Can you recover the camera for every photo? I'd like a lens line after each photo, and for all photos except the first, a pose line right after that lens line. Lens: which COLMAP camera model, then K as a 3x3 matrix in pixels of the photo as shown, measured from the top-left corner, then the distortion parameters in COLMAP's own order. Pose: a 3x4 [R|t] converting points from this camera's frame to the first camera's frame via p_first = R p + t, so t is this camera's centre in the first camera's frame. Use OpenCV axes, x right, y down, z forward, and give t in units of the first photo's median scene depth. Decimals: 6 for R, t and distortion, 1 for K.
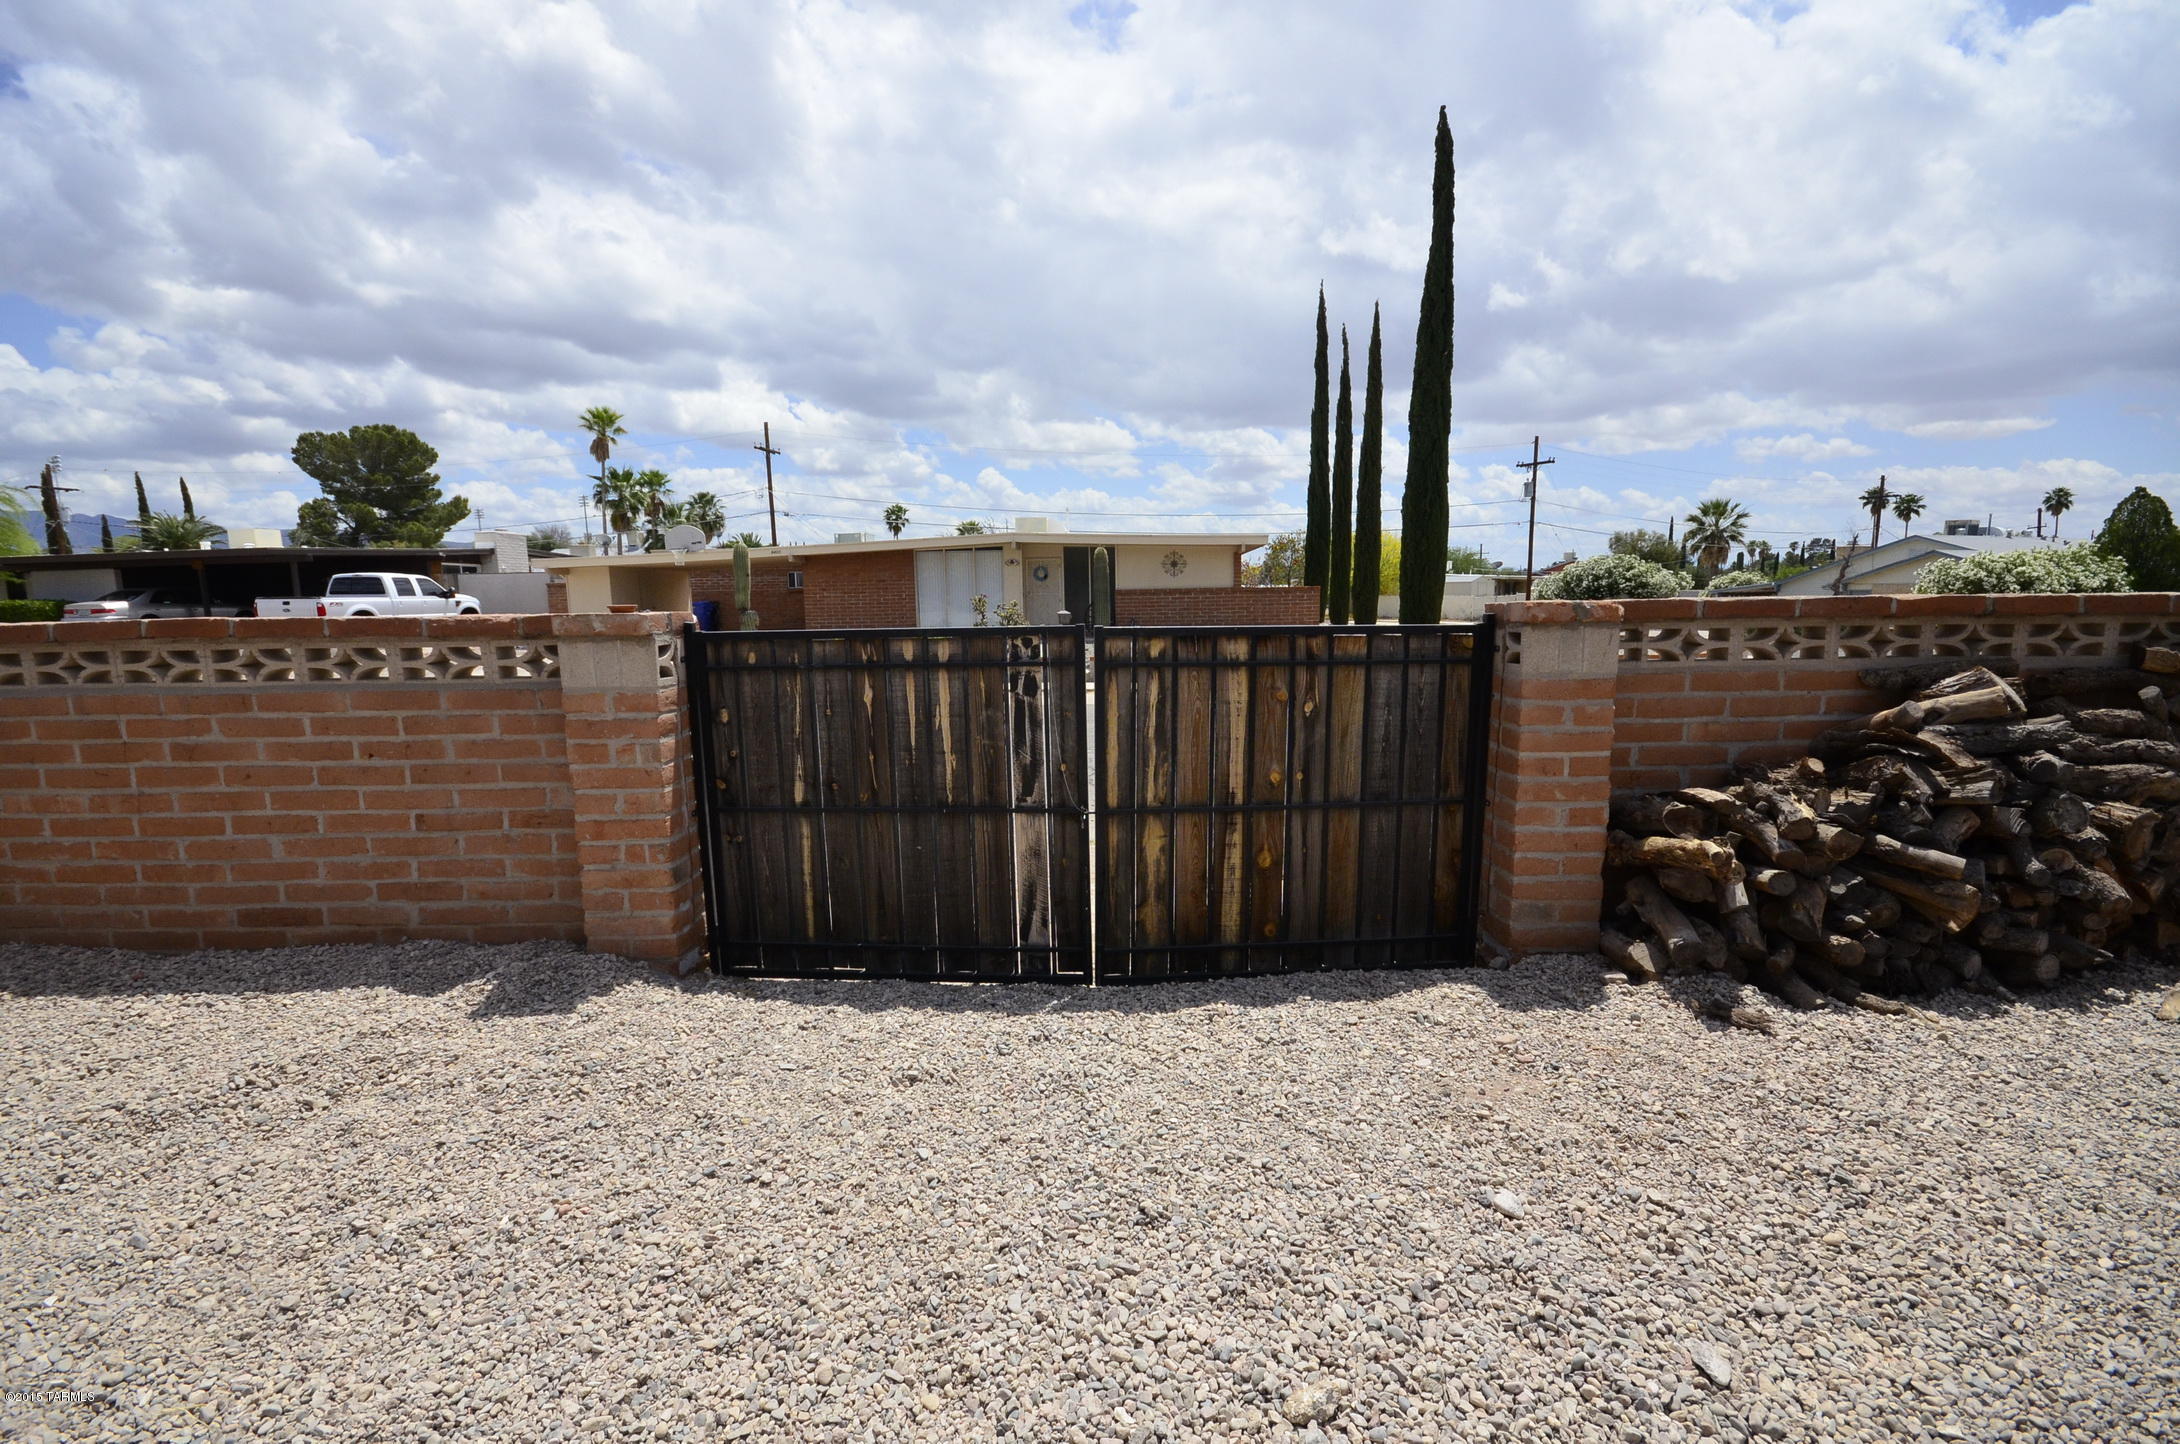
lens RADIAL K [[957.8, 0, 1085.1], [0, 957.8, 736.8], [0, 0, 1]] dist [0.006768, -0.010610]
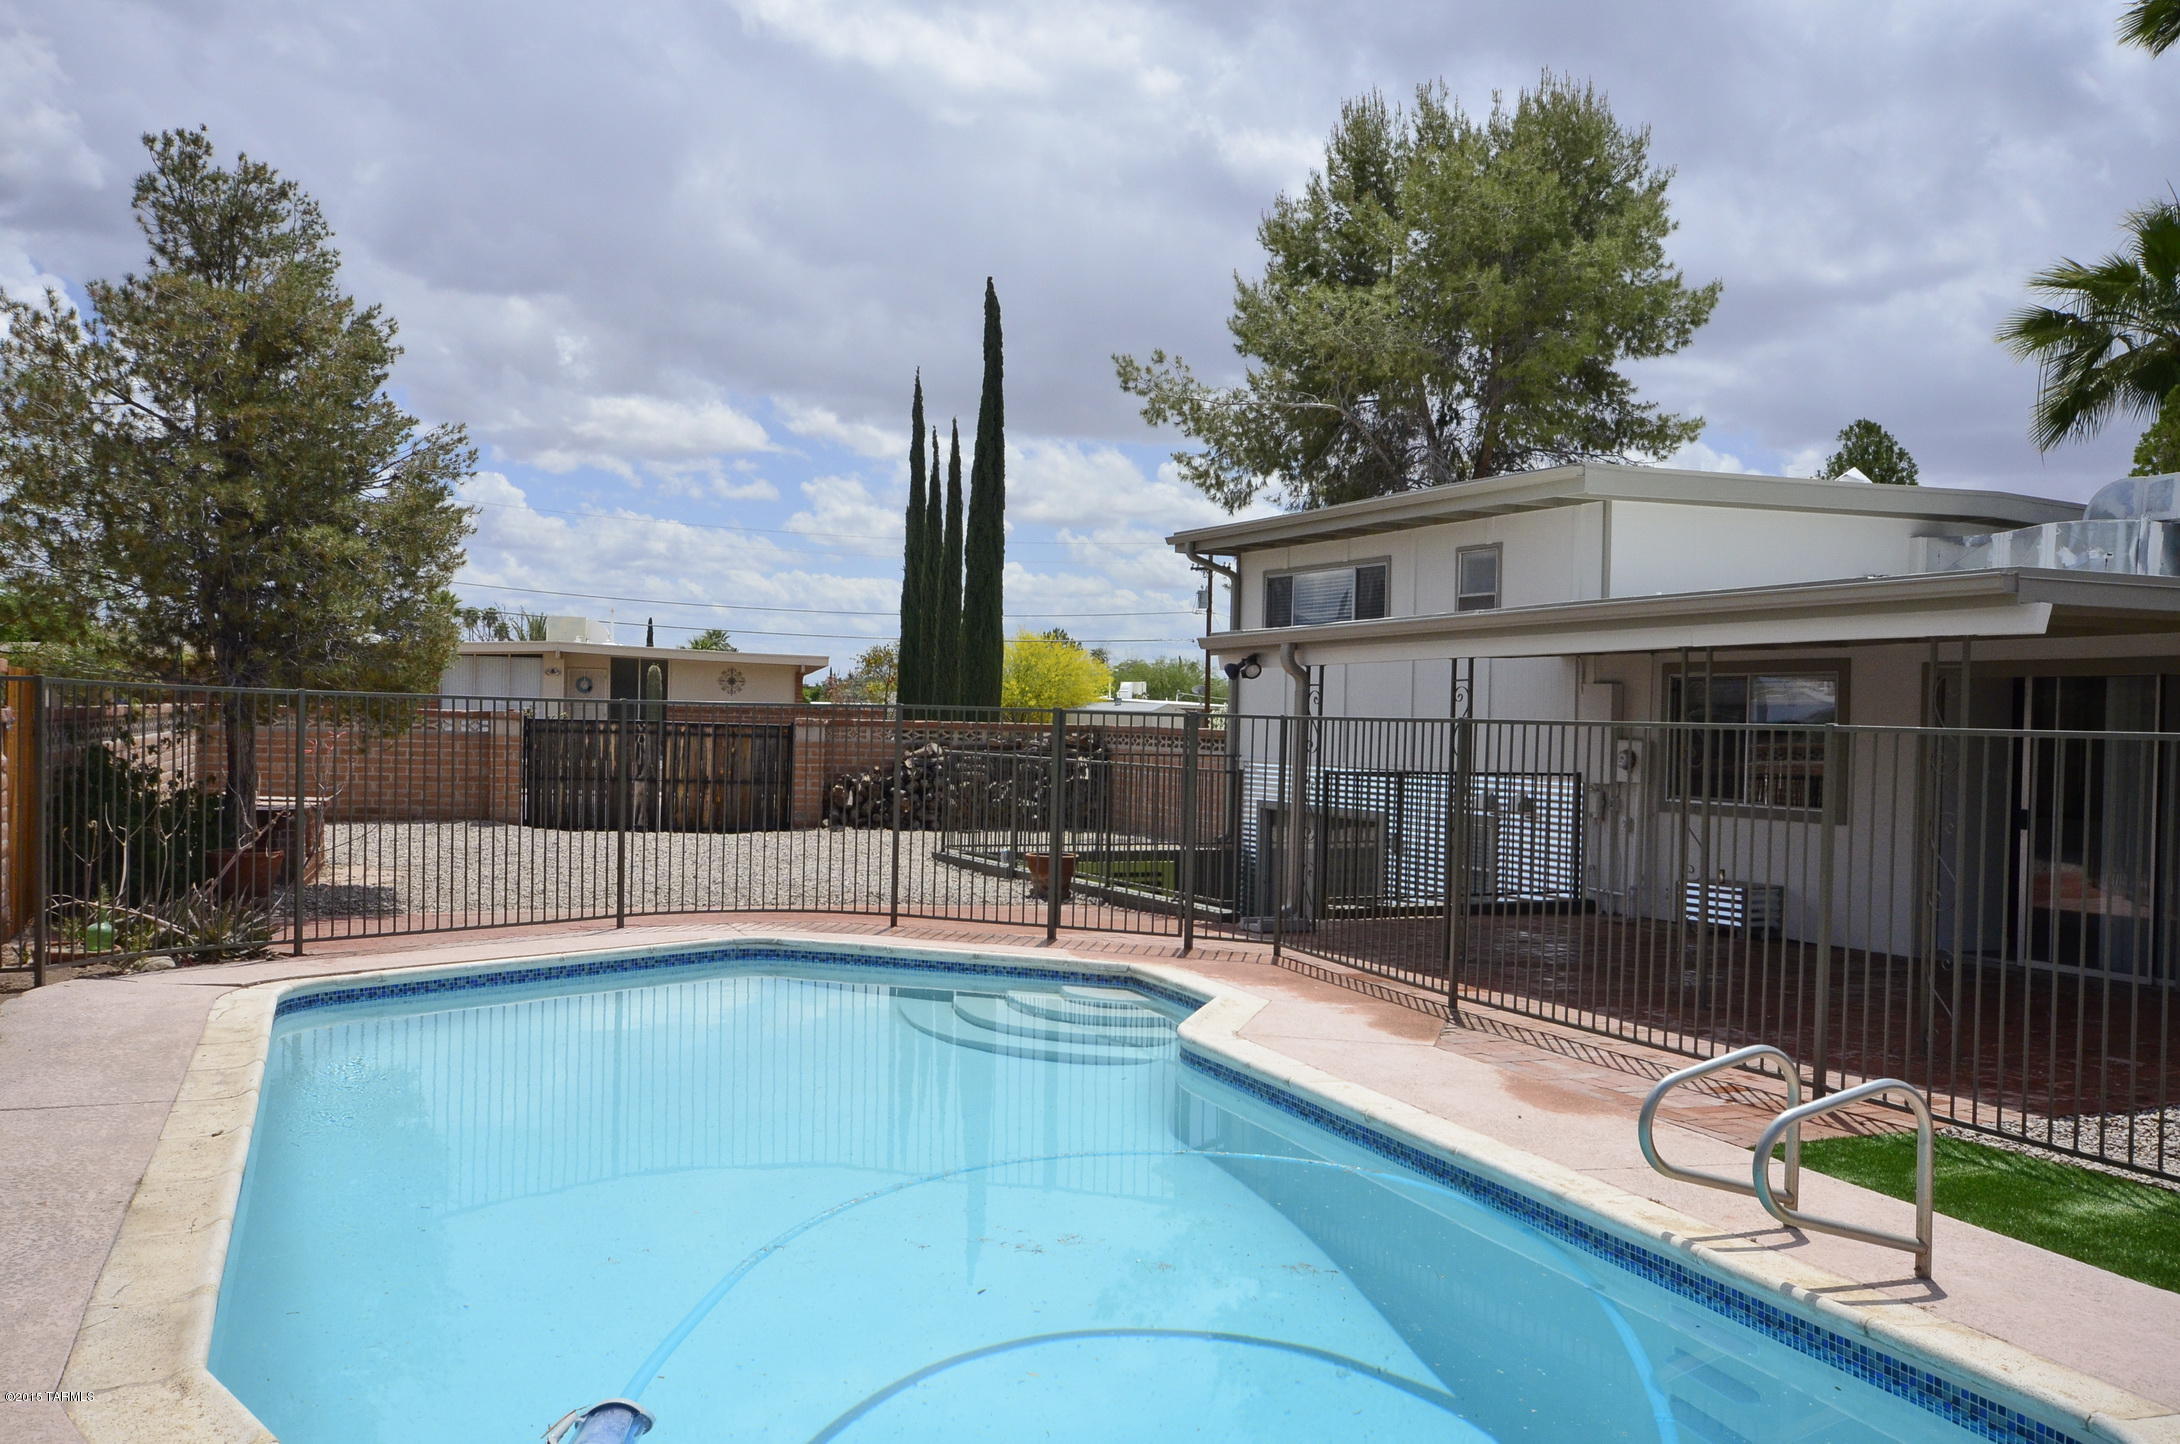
lens RADIAL K [[1779.5, 0, 1091.9], [0, 1779.5, 717.1], [0, 0, 1]] dist [0.009592, 0.044353]
pose [[0.962642, 0.036093, 0.268363, -0.198195], [0.004449, 0.988835, -0.148950, 0.721245], [-0.270742, 0.144580, 0.951733, -4.771758]]
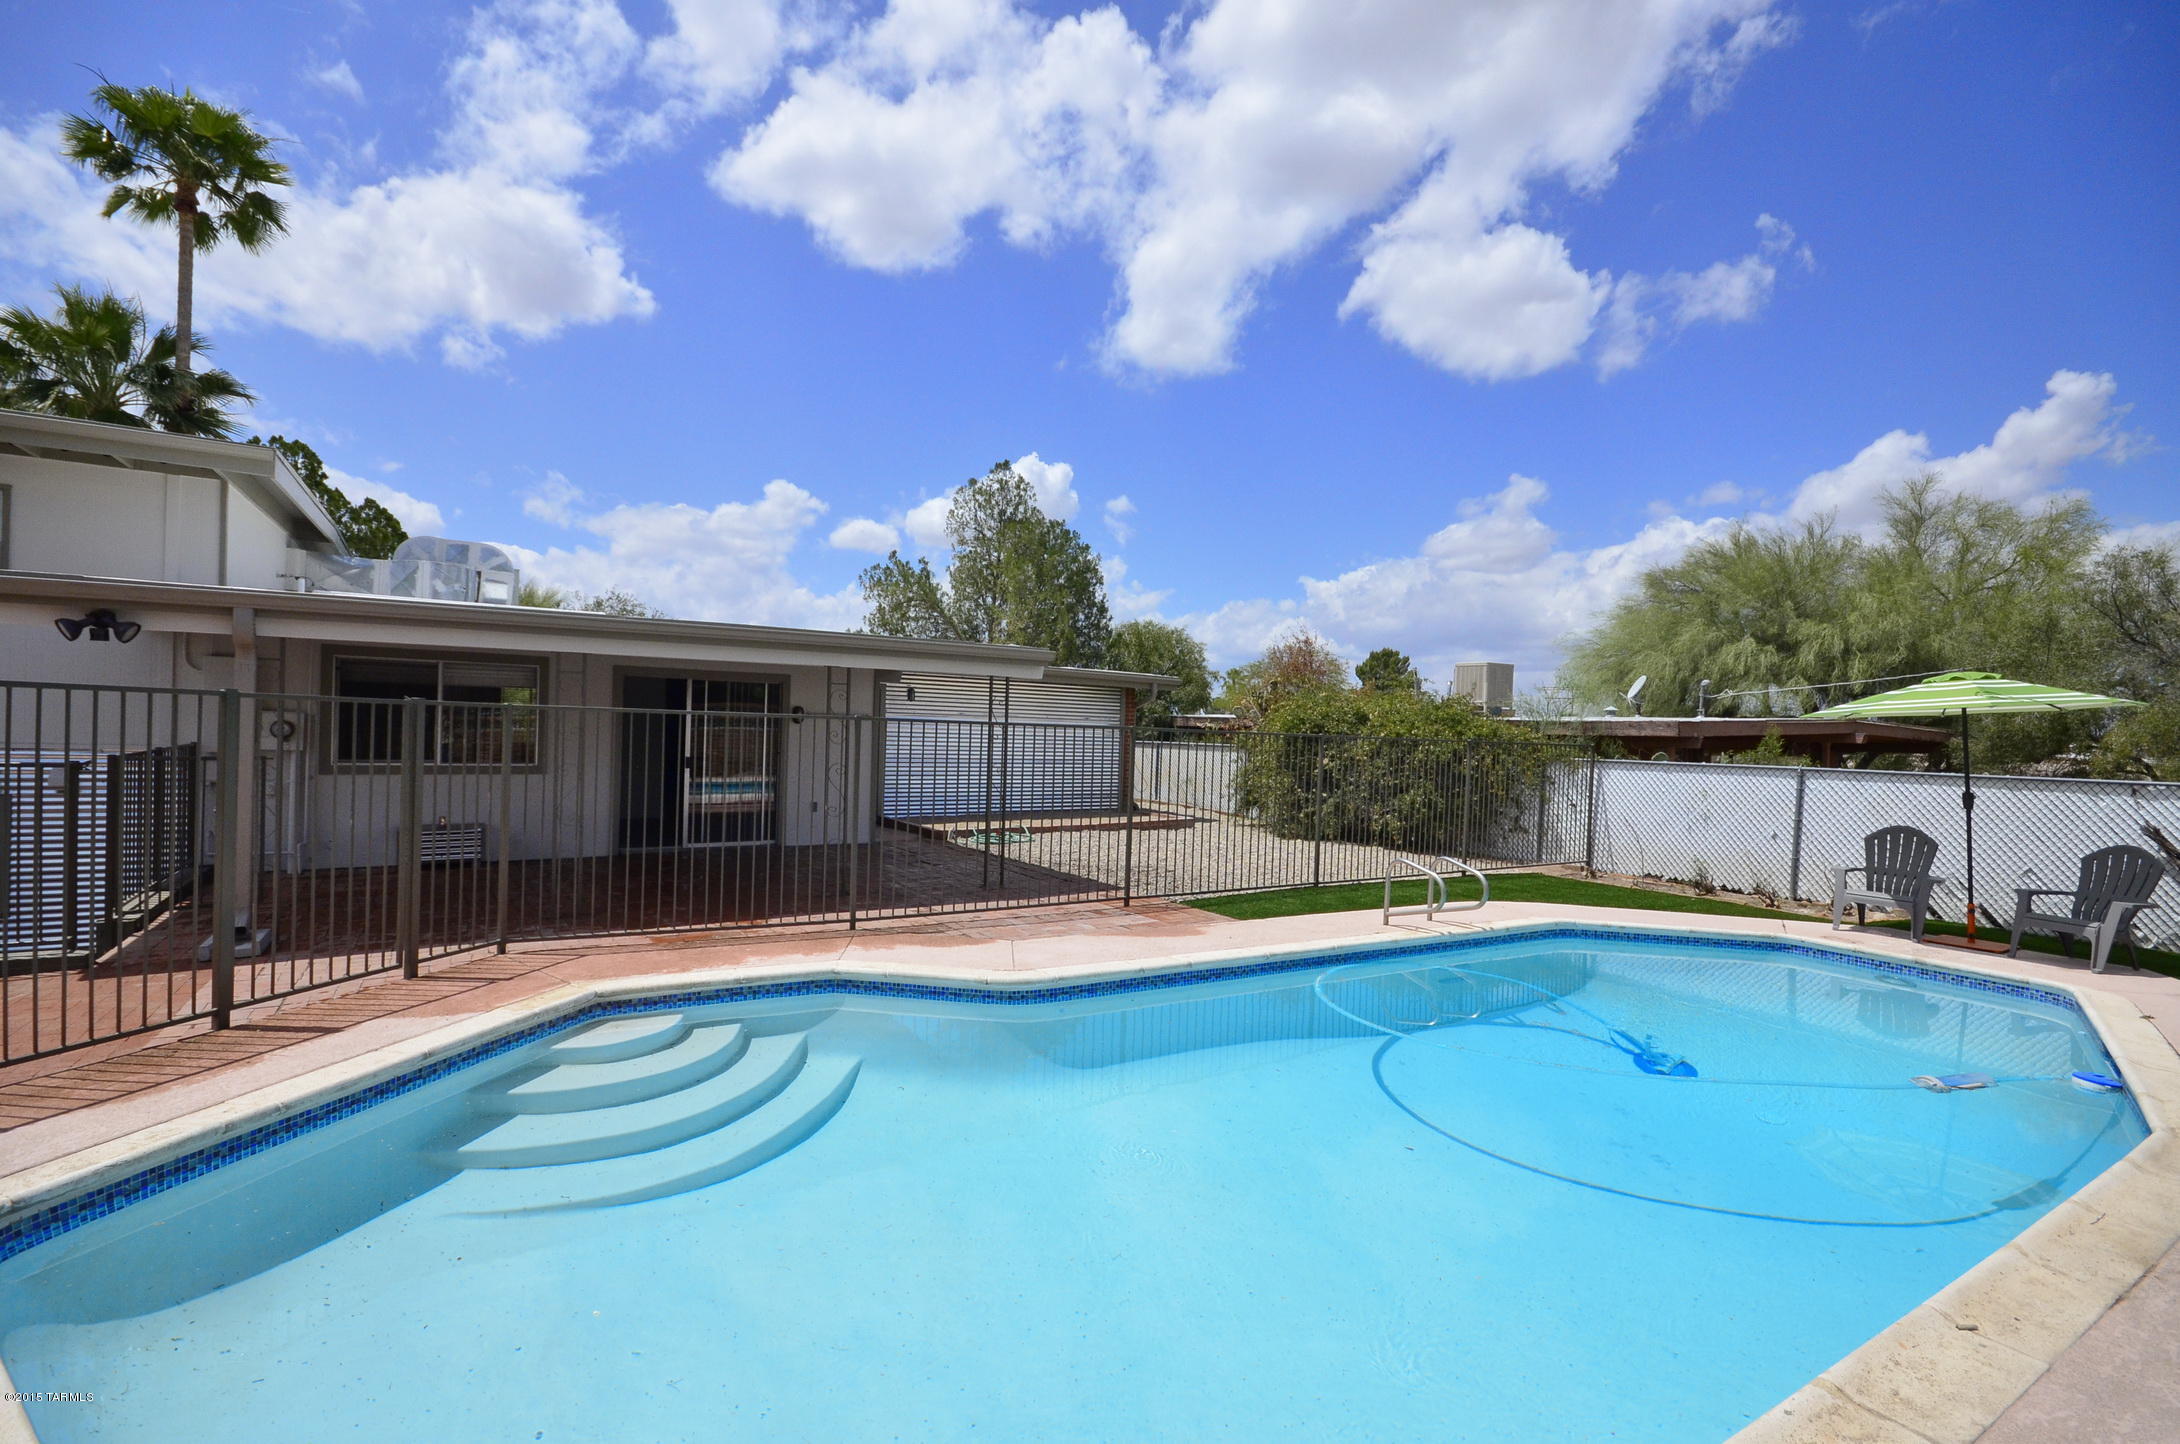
lens RADIAL K [[957.8, 0, 1089.1], [0, 957.8, 716.6], [0, 0, 1]] dist [0.006768, -0.010610]
pose [[-0.388875, 0.010582, 0.921230, -0.830987], [0.110358, 0.993269, 0.035176, 0.366656], [-0.914657, 0.115344, -0.387425, -2.424284]]
